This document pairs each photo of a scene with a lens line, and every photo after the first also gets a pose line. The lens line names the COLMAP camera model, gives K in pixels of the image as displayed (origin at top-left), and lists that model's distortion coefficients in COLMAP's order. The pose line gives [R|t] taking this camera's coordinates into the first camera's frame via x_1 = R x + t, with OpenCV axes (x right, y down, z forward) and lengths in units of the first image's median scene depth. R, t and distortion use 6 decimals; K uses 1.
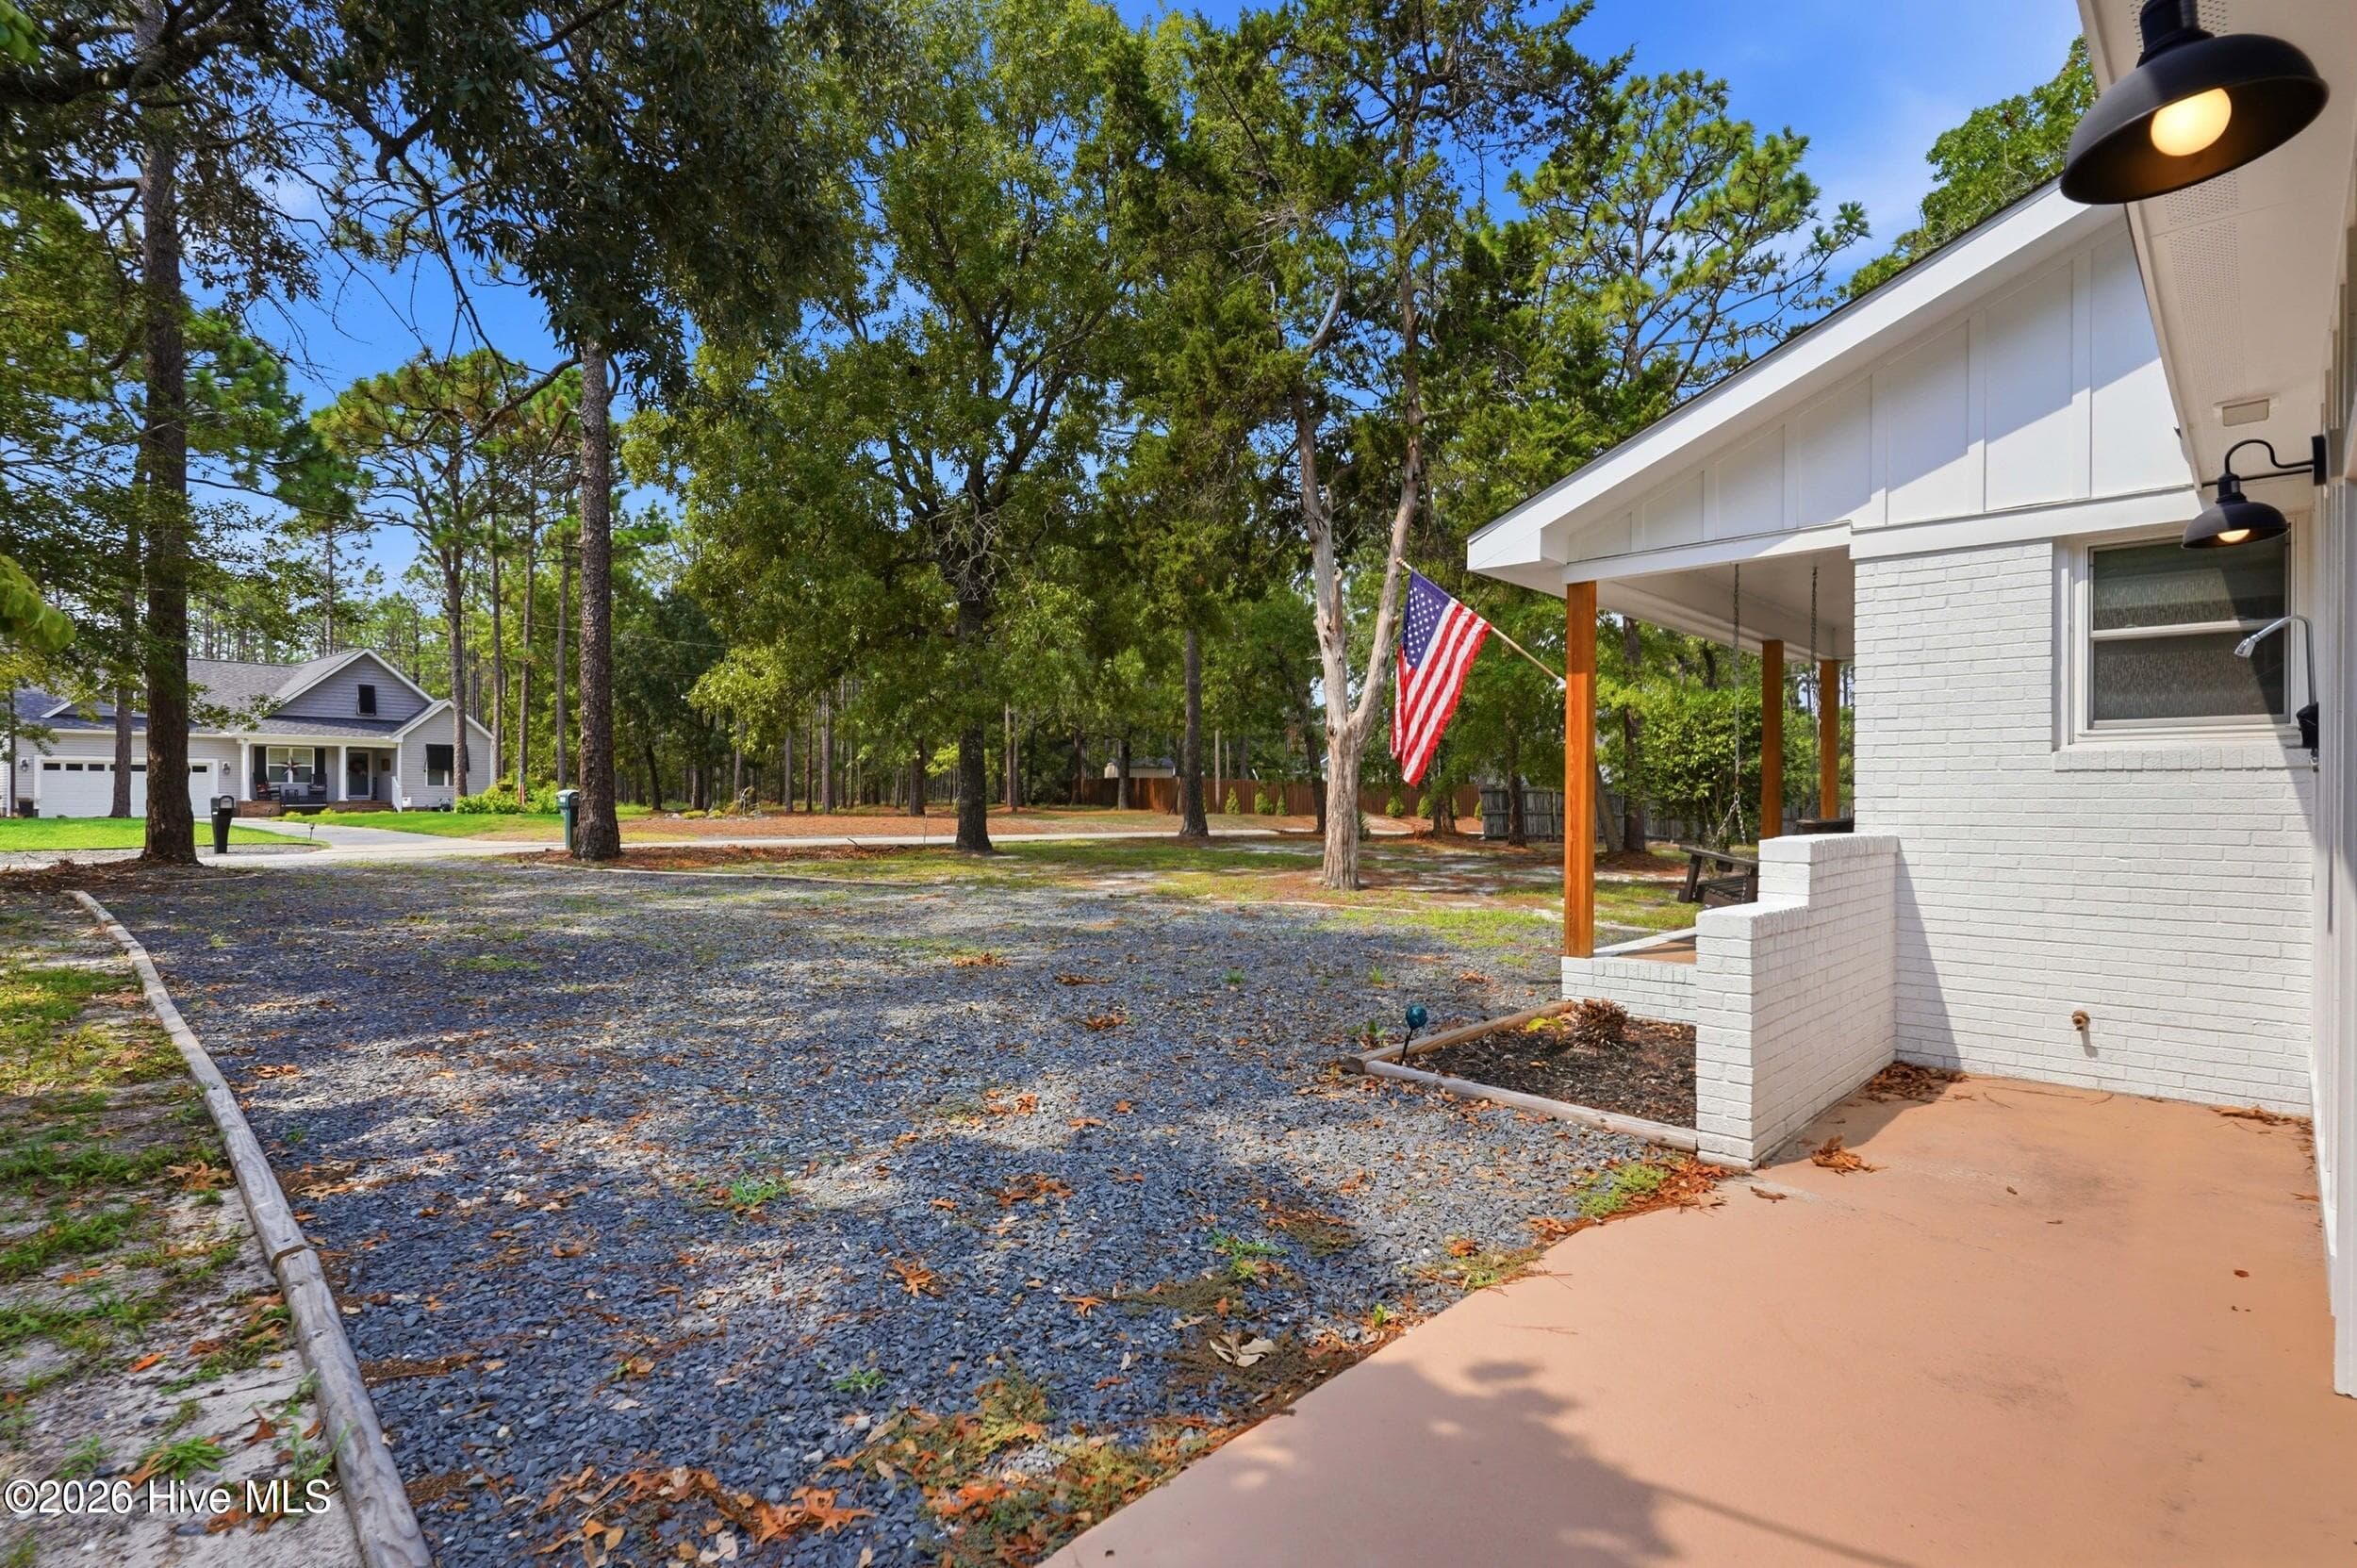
lens RADIAL K [[1133.3, 0, 1163.7], [0, 1133.3, 782.4], [0, 0, 1]] dist [0.003819, -0.000416]
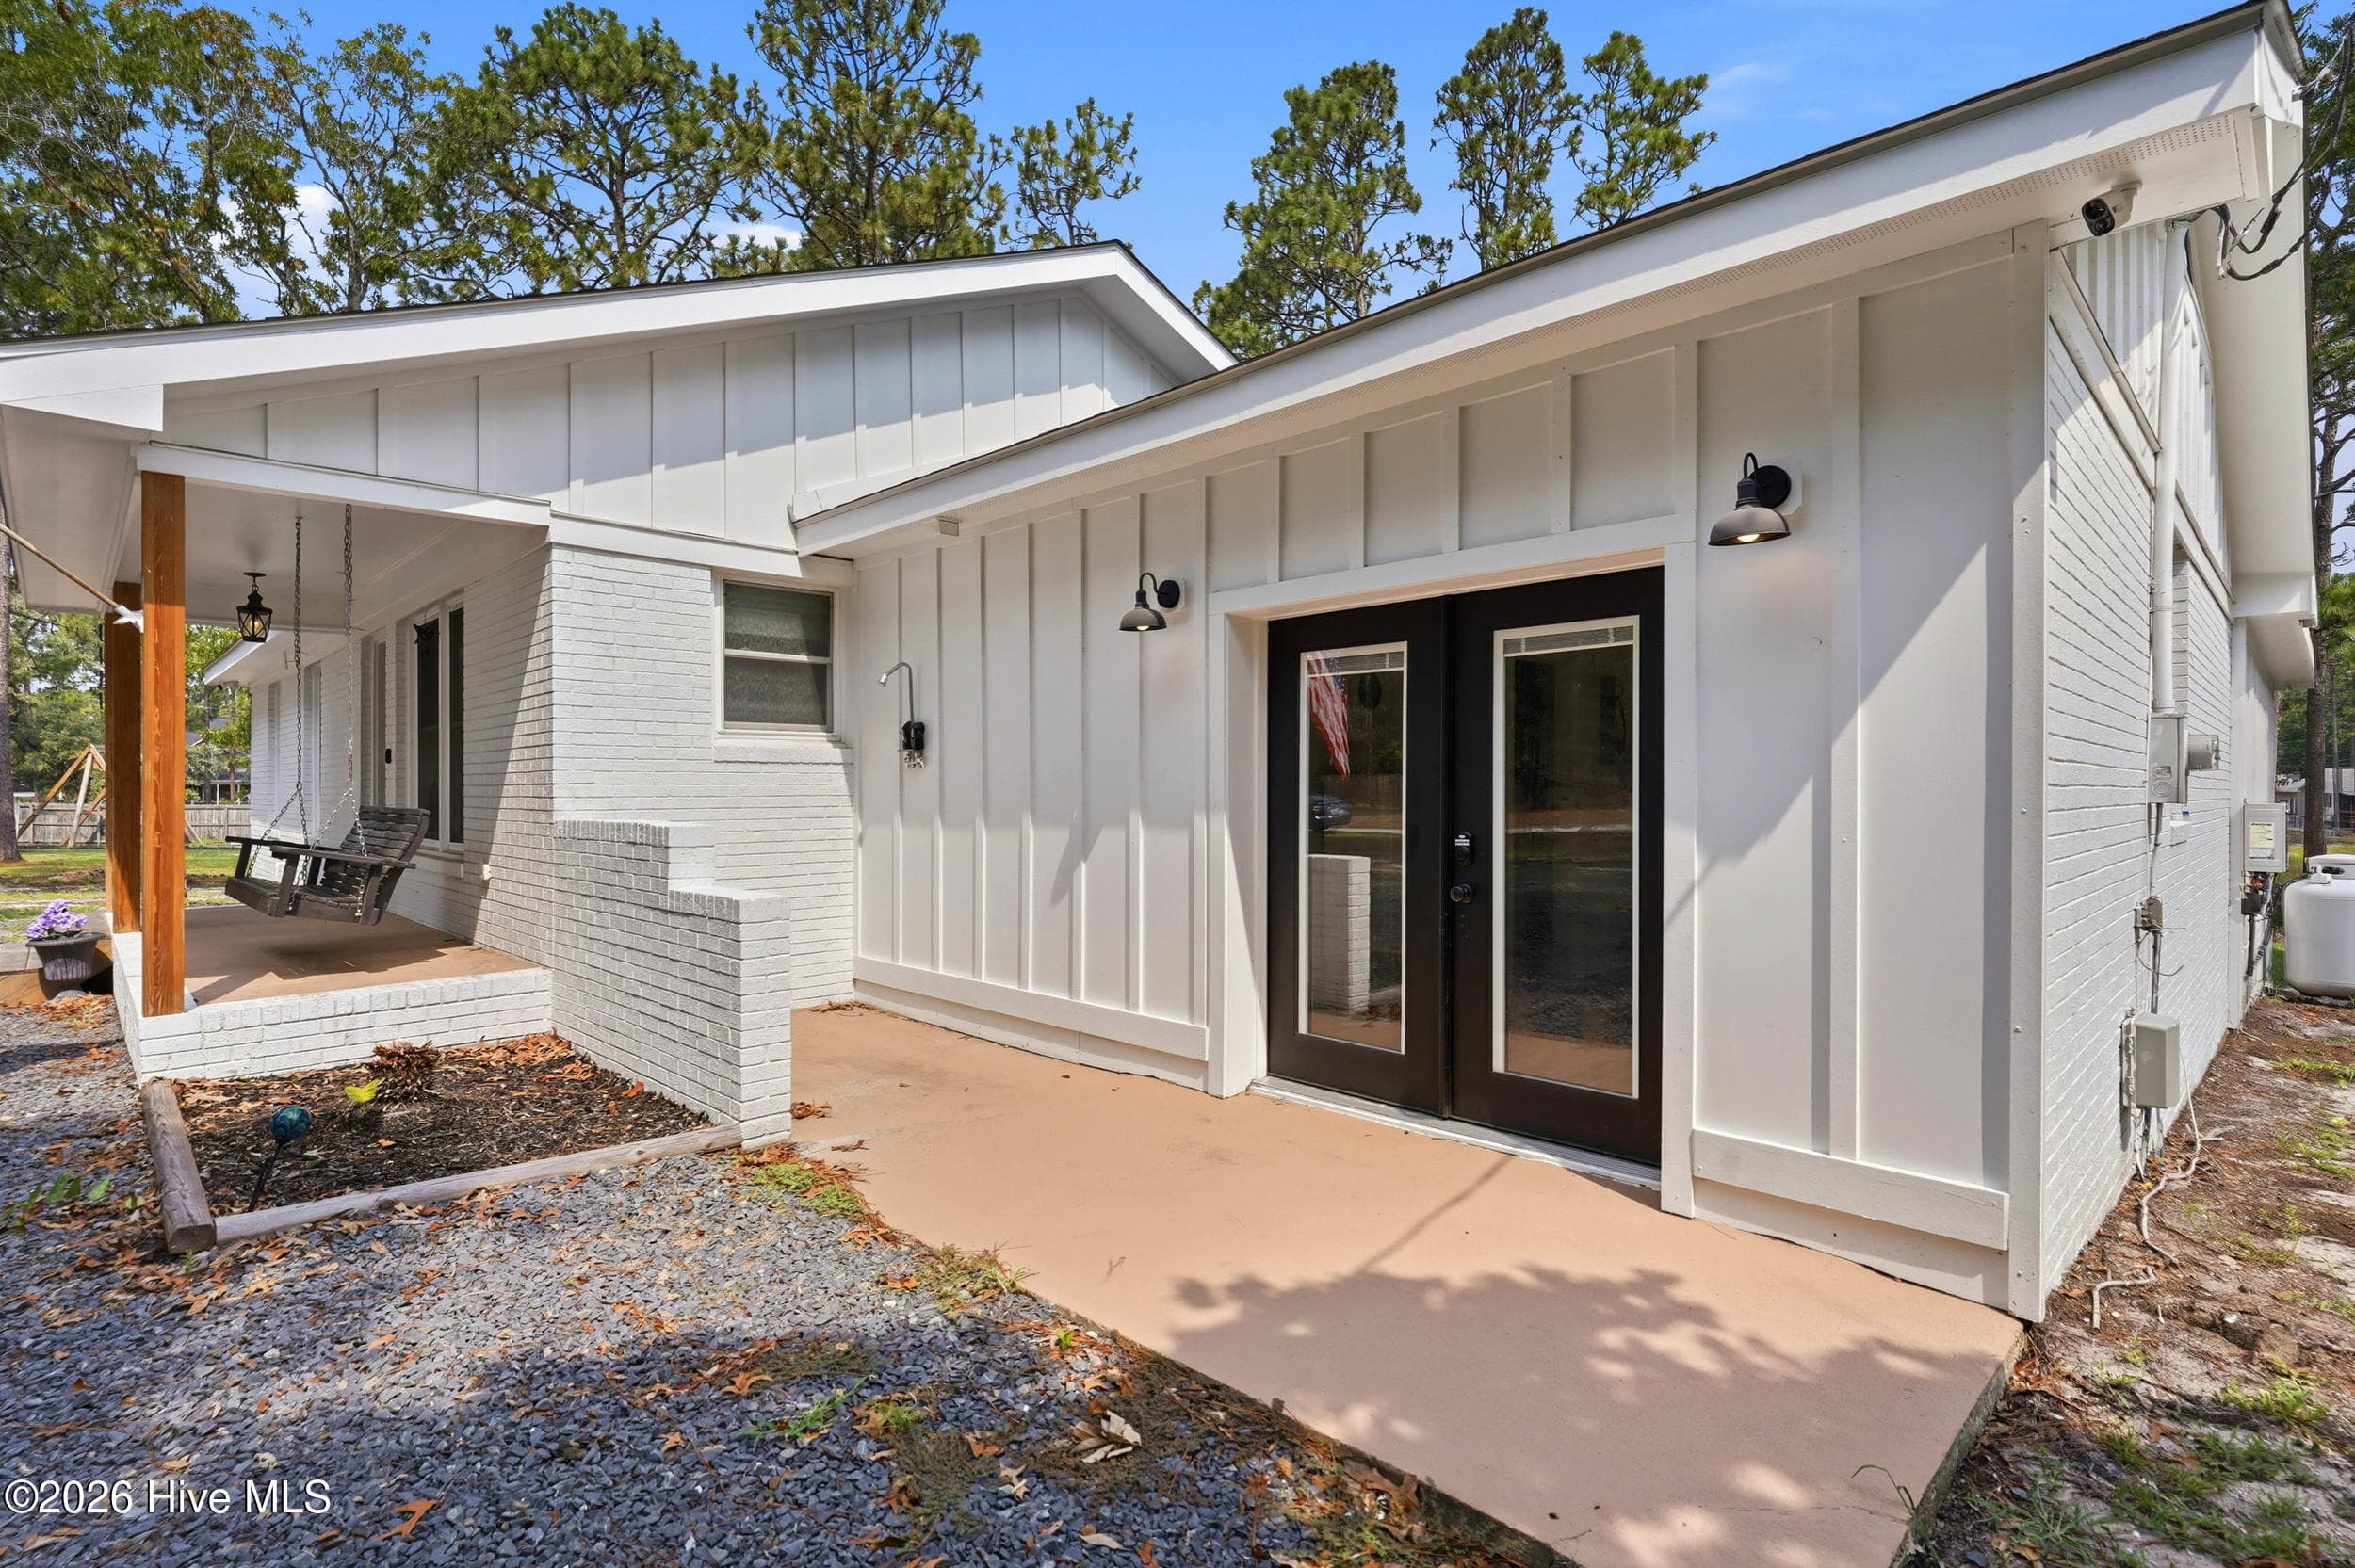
lens RADIAL K [[1132.1, 0, 1168.4], [0, 1132.1, 783.5], [0, 0, 1]] dist [0.003819, -0.000416]
pose [[0.056026, 0.000407, 0.998429, -0.450757], [-0.009451, 0.999955, 0.000123, 0.010103], [-0.998385, -0.009443, 0.056027, 0.537444]]
